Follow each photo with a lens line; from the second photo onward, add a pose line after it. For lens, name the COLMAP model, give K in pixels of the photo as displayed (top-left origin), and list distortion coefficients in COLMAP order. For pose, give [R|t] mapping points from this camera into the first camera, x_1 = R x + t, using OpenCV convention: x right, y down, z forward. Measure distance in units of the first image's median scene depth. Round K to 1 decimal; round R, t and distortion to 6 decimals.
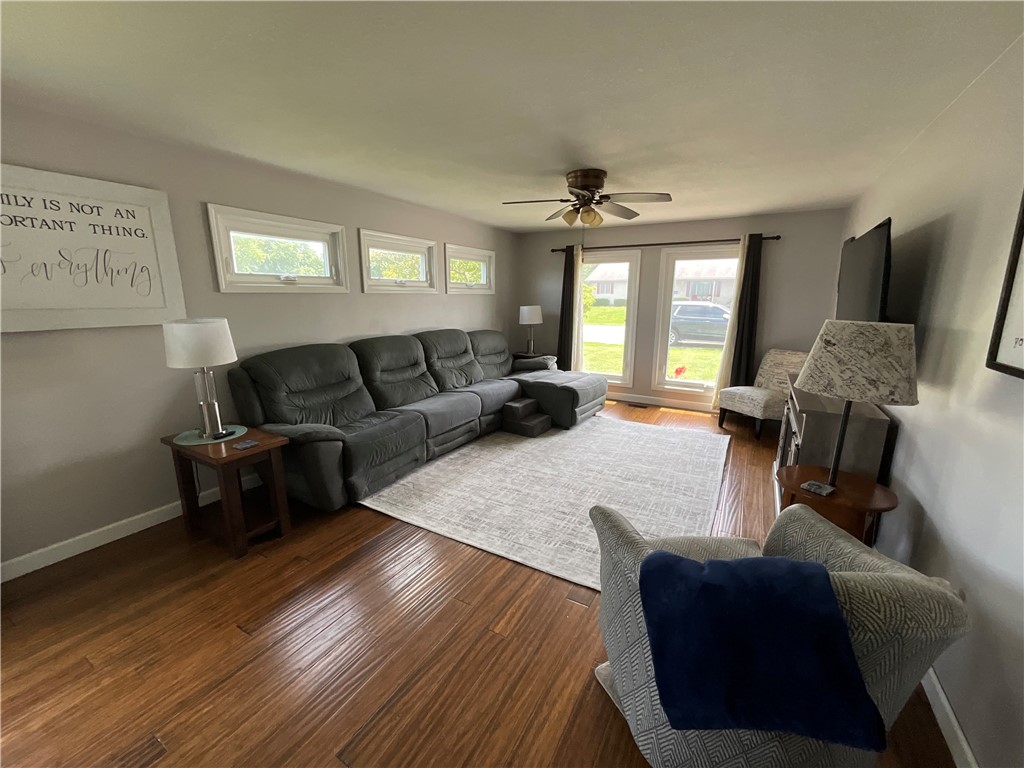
lens RADIAL K [[413.0, 0, 512.0], [0, 413.0, 384.0], [0, 0, 1]] dist [-0.000372, -0.000790]
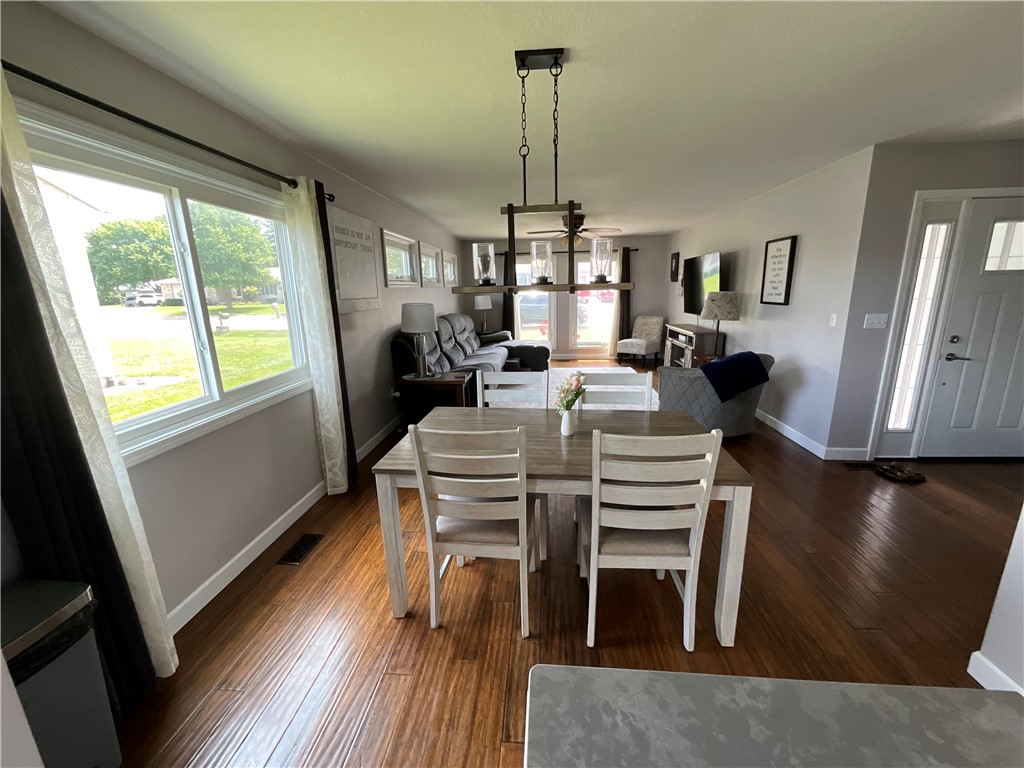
lens RADIAL K [[413.0, 0, 512.0], [0, 413.0, 384.0], [0, 0, 1]] dist [-0.000372, -0.000790]
pose [[0.902700, -0.120066, 0.413178, -0.586747], [0.113681, 0.992707, 0.040107, 0.067860], [-0.414981, 0.010766, 0.909767, -0.327242]]
